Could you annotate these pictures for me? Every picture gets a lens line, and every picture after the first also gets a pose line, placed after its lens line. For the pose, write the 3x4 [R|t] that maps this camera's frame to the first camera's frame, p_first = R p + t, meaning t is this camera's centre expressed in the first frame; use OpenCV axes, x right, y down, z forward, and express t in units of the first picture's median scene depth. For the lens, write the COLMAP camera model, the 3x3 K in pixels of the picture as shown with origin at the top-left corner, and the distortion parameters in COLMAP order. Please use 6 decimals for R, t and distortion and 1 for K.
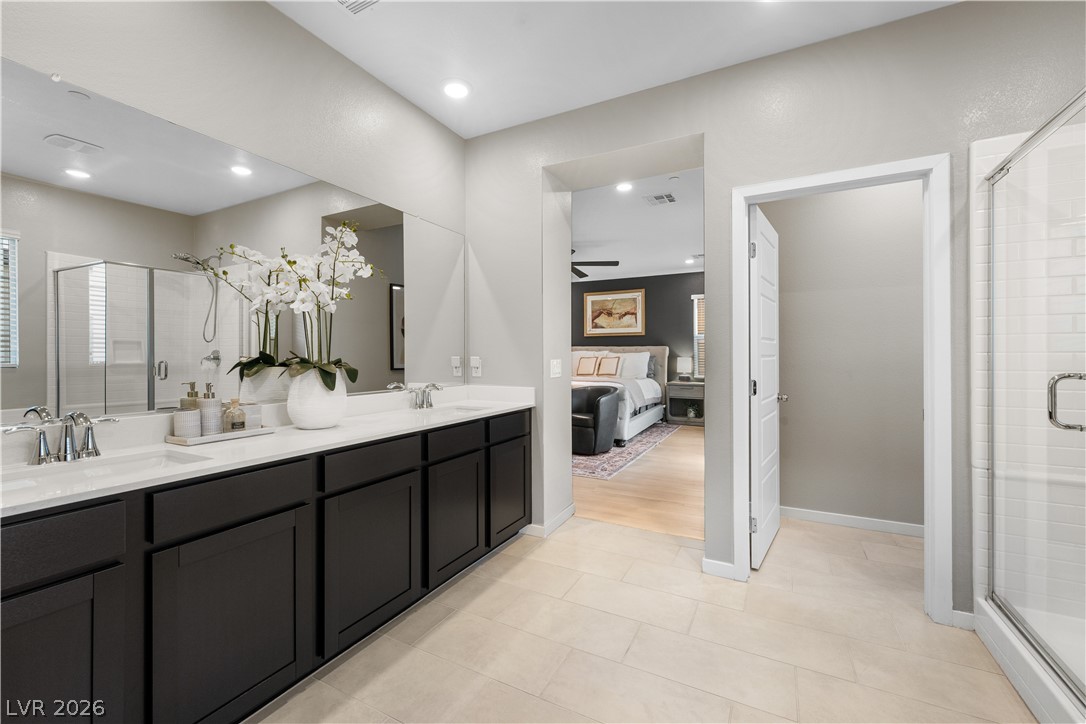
lens RADIAL K [[439.9, 0, 546.0], [0, 439.9, 360.4], [0, 0, 1]] dist [0.000306, 0.000154]
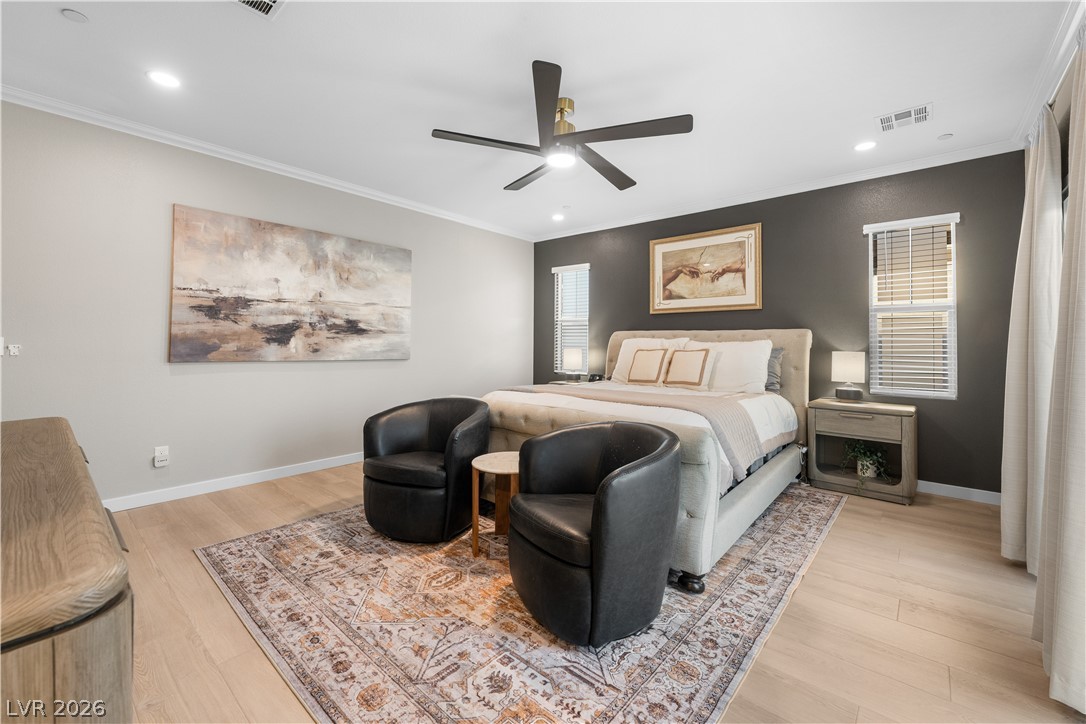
lens RADIAL K [[439.9, 0, 549.1], [0, 439.9, 340.6], [0, 0, 1]] dist [0.000306, 0.000154]
pose [[0.973372, 0.005158, -0.229175, 0.101168], [-0.009948, 0.999755, -0.019752, -0.006115], [0.229017, 0.021506, 0.973185, 0.442957]]
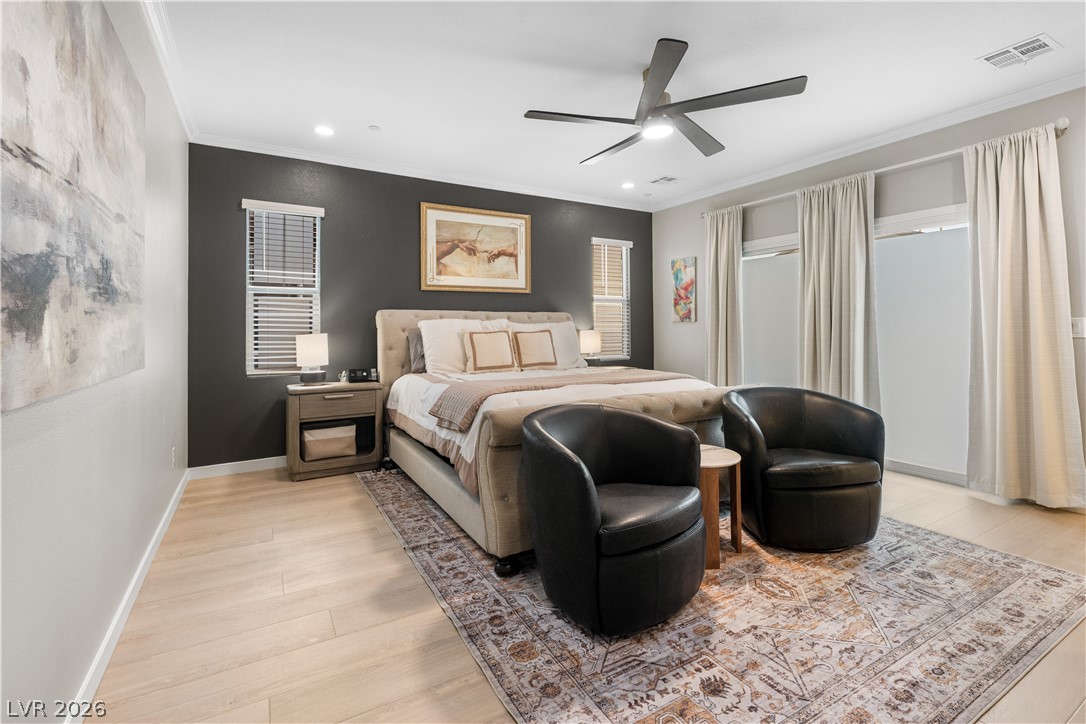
lens RADIAL K [[487.6, 0, 548.2], [0, 487.6, 323.5], [0, 0, 1]] dist [0.000894, 0.000015]
pose [[0.541635, 0.002516, 0.840610, -0.330495], [0.015461, 0.999797, -0.012954, -0.008526], [-0.840471, 0.020013, 0.541486, 0.658134]]
